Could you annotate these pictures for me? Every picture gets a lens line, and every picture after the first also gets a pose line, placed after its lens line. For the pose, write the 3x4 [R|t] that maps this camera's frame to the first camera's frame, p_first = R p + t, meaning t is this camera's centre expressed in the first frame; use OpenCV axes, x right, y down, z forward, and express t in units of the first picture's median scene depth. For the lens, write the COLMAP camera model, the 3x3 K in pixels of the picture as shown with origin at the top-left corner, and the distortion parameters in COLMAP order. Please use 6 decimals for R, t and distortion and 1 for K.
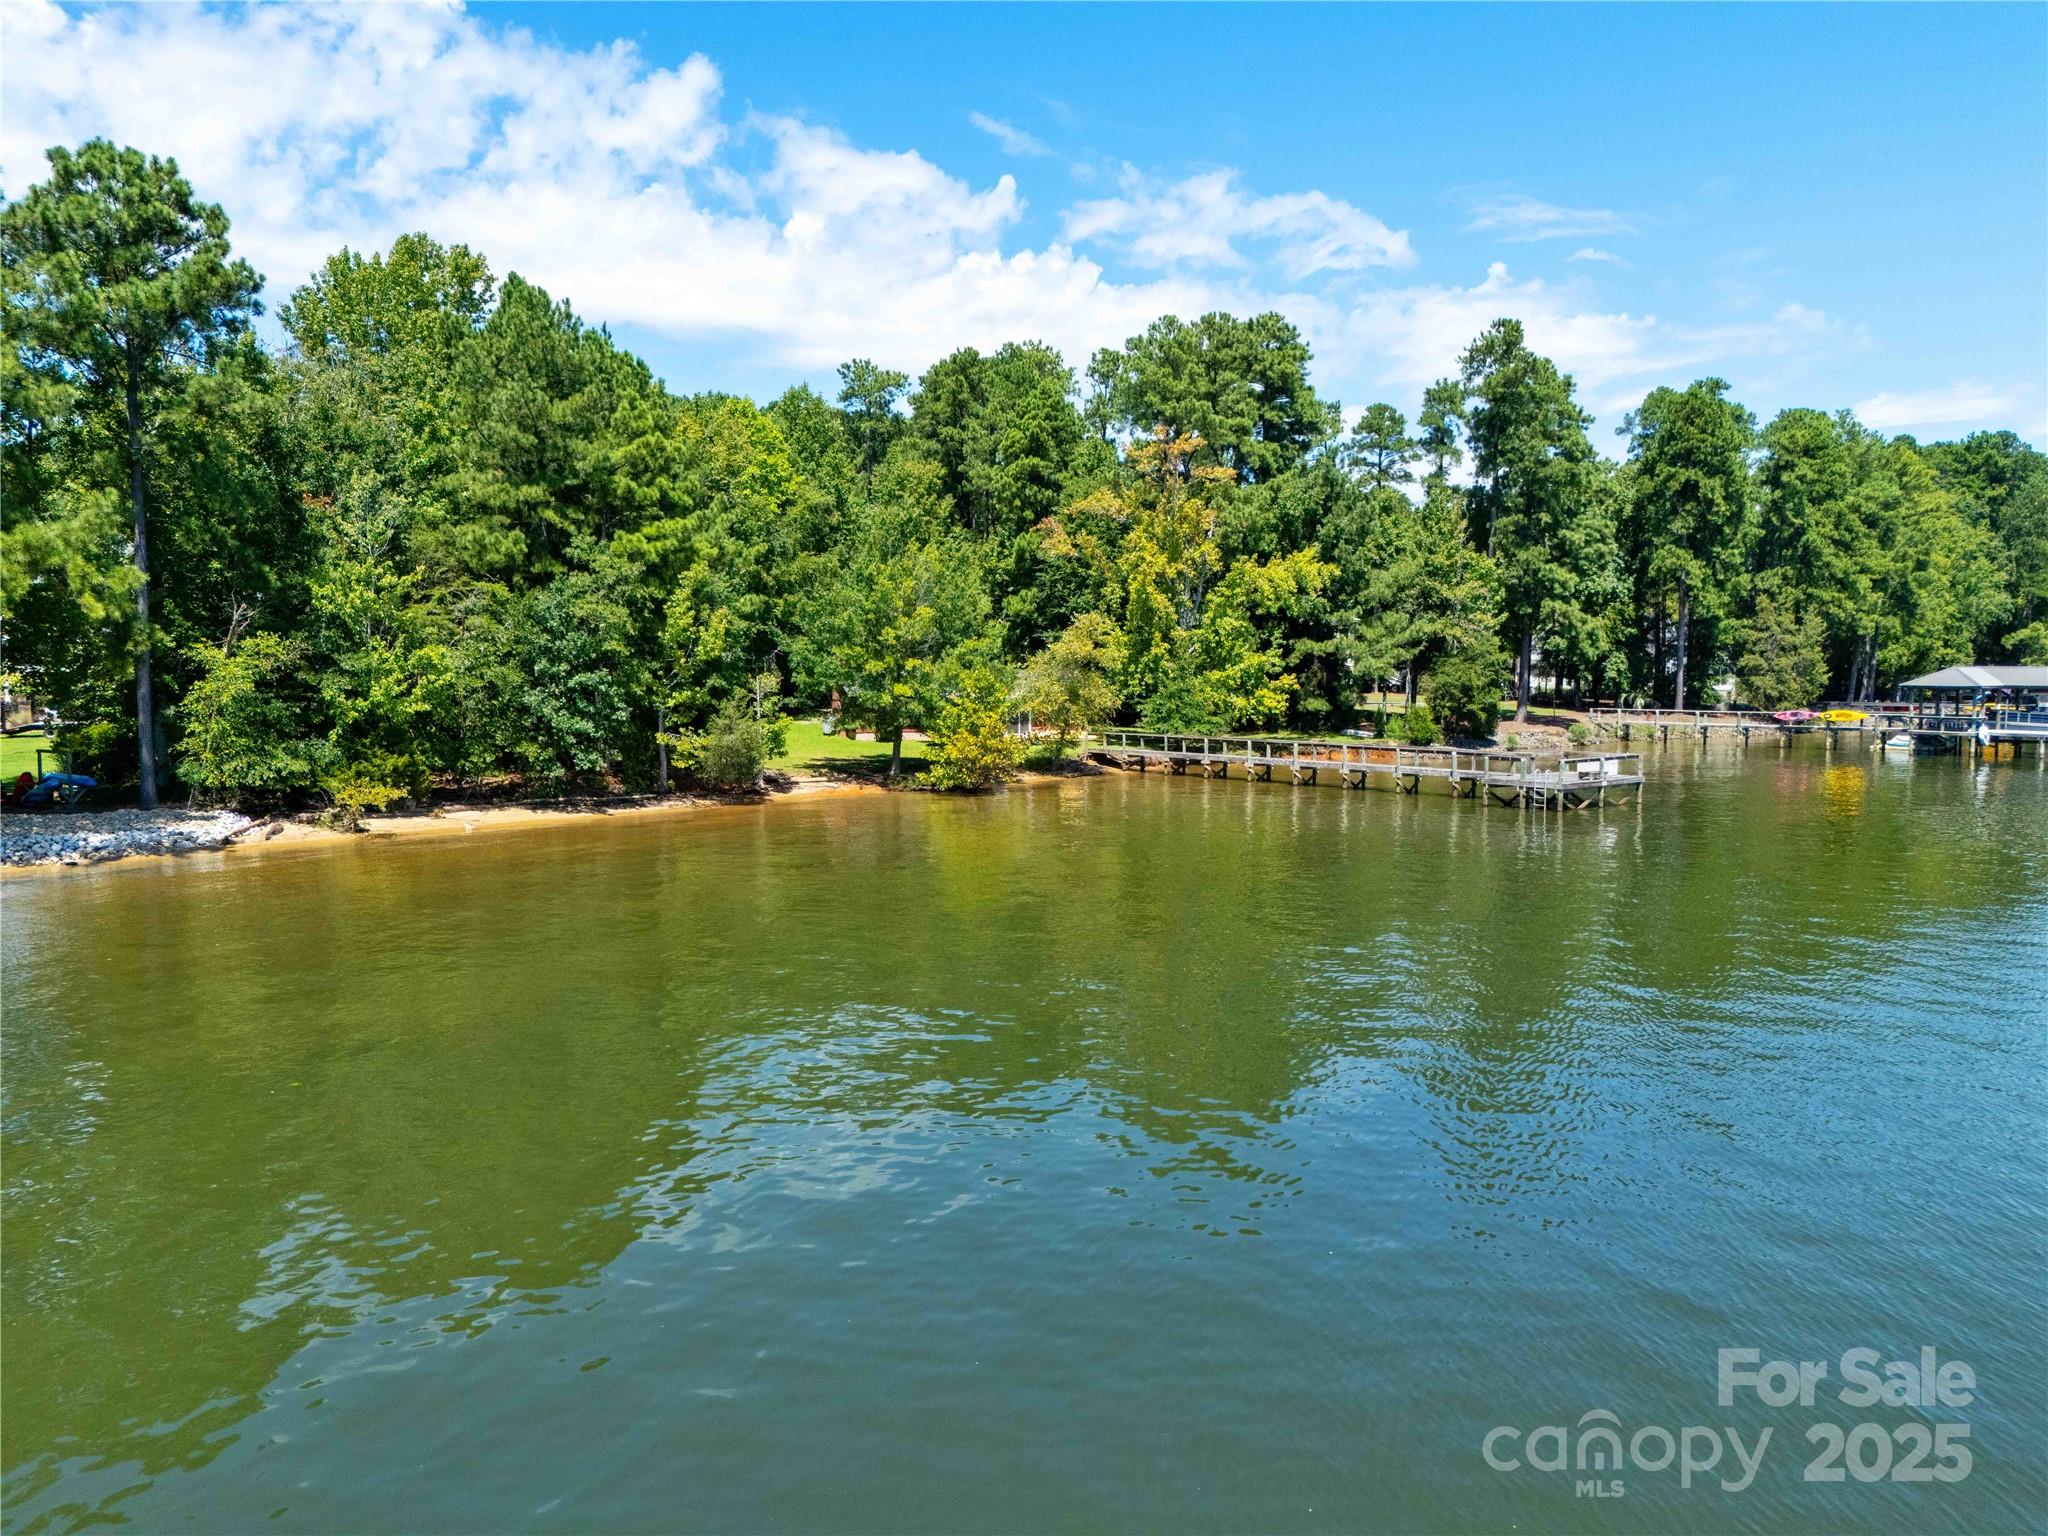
lens RADIAL K [[1512.6, 0, 1029.4], [0, 1512.6, 767.8], [0, 0, 1]] dist [0.052016, -0.035103]
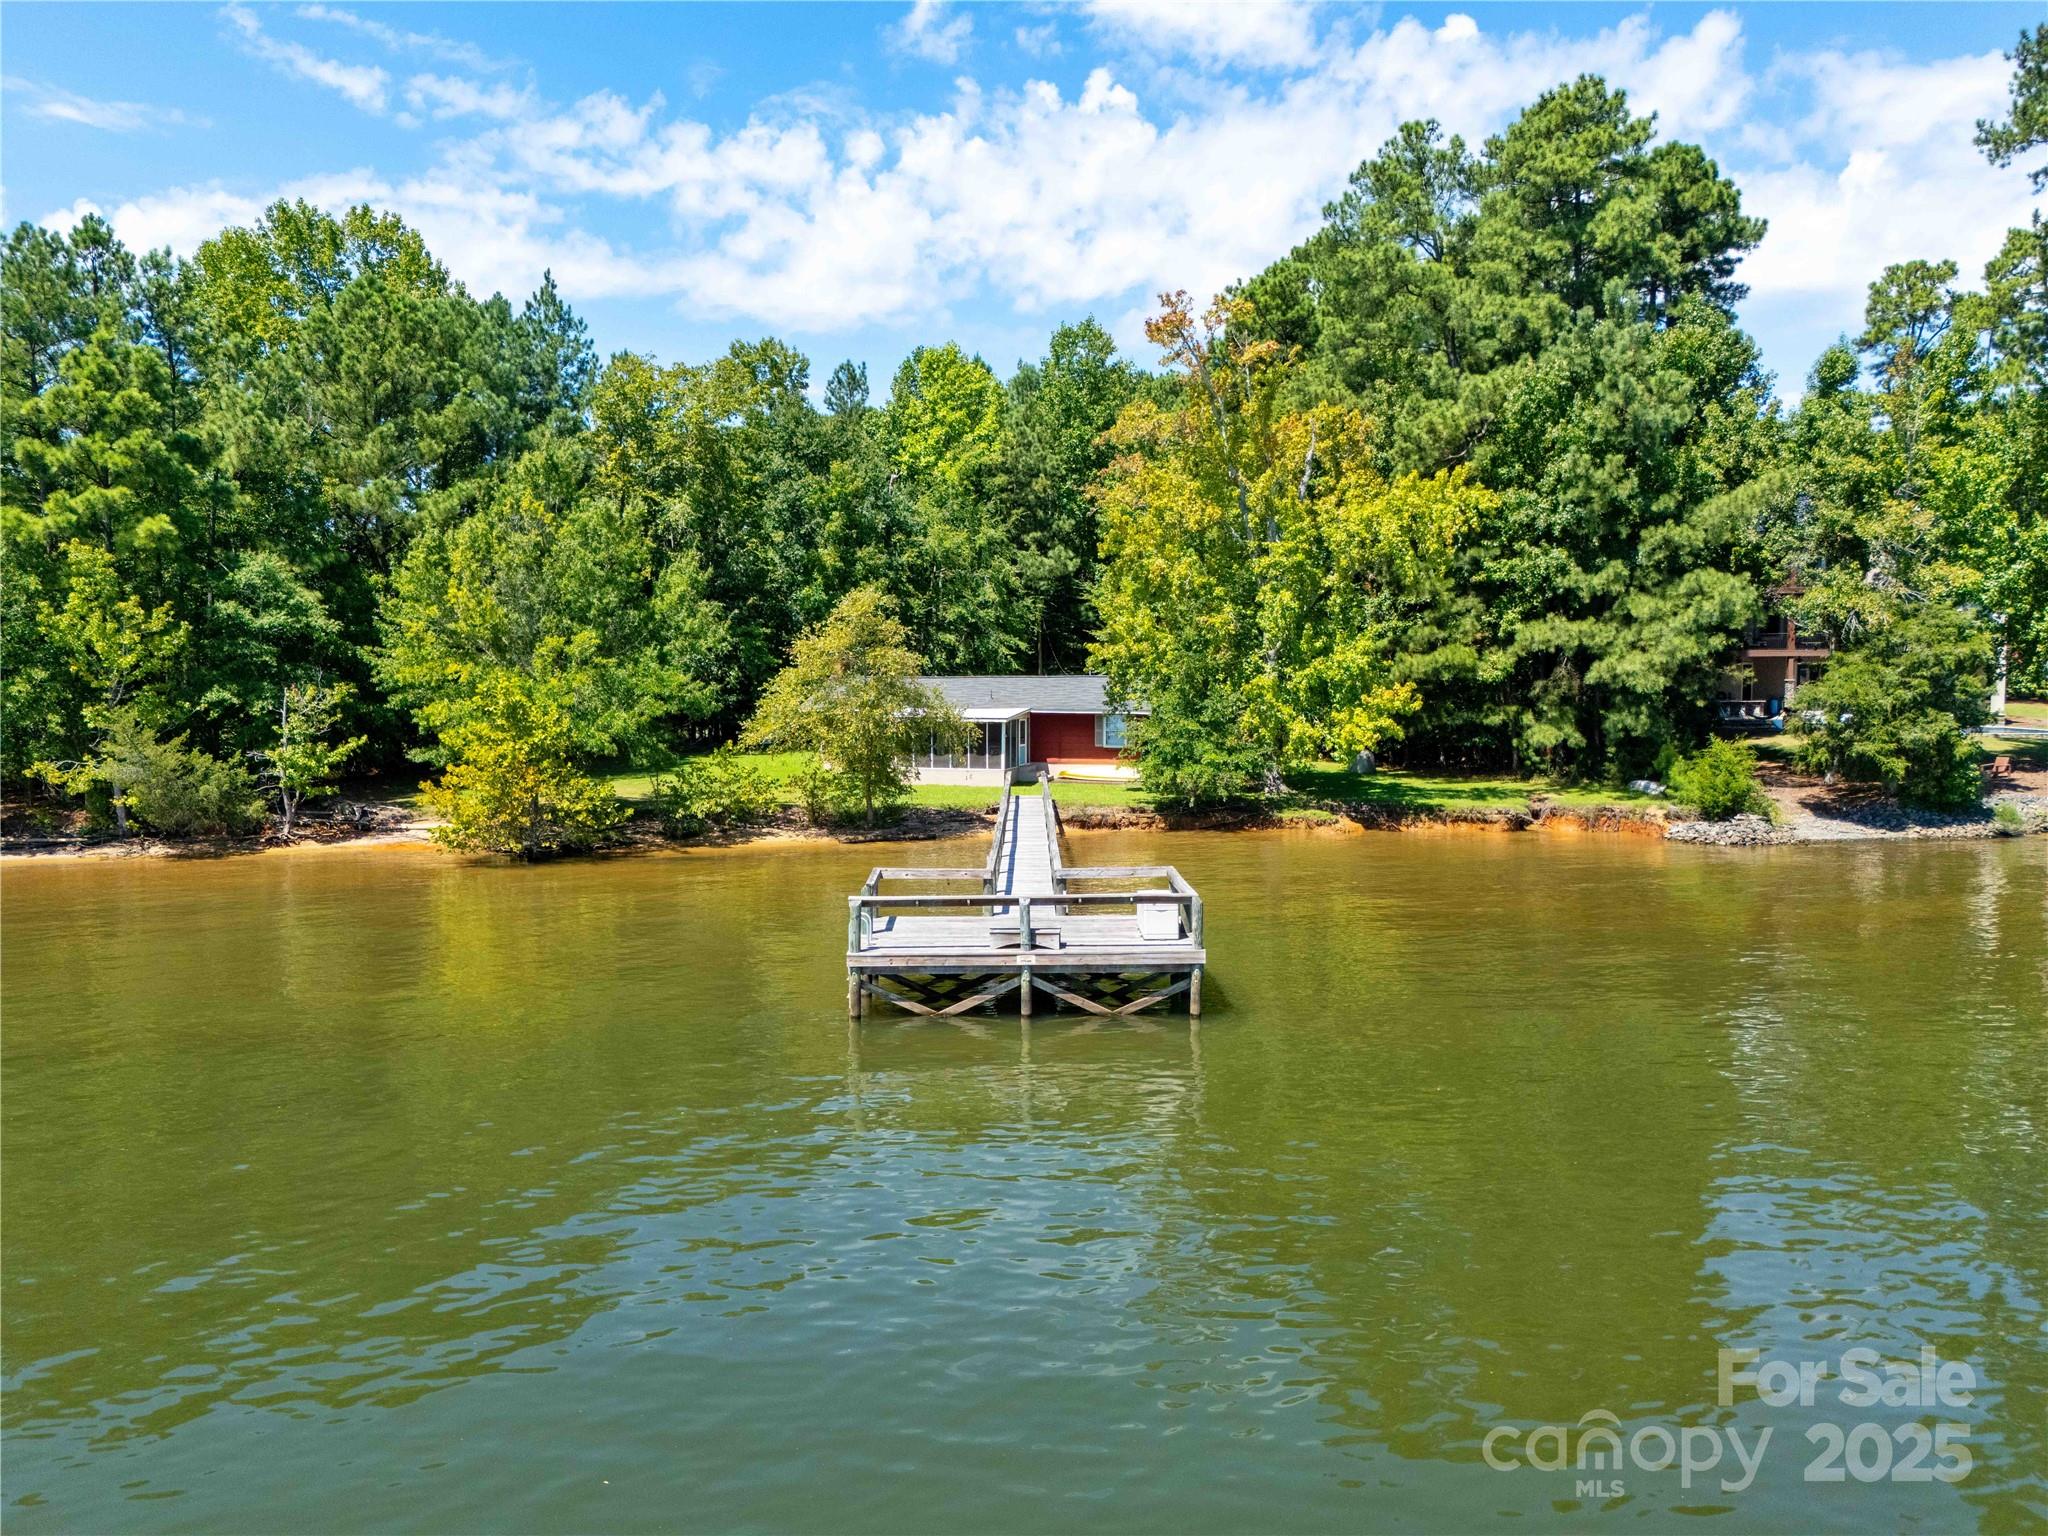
lens RADIAL K [[1470.5, 0, 1021.9], [0, 1470.5, 783.2], [0, 0, 1]] dist [0.012609, 0.001948]
pose [[0.781982, 0.043906, -0.621752, 0.330157], [-0.036961, 0.999027, 0.024062, -0.025680], [0.622204, 0.004165, 0.782844, 0.374975]]
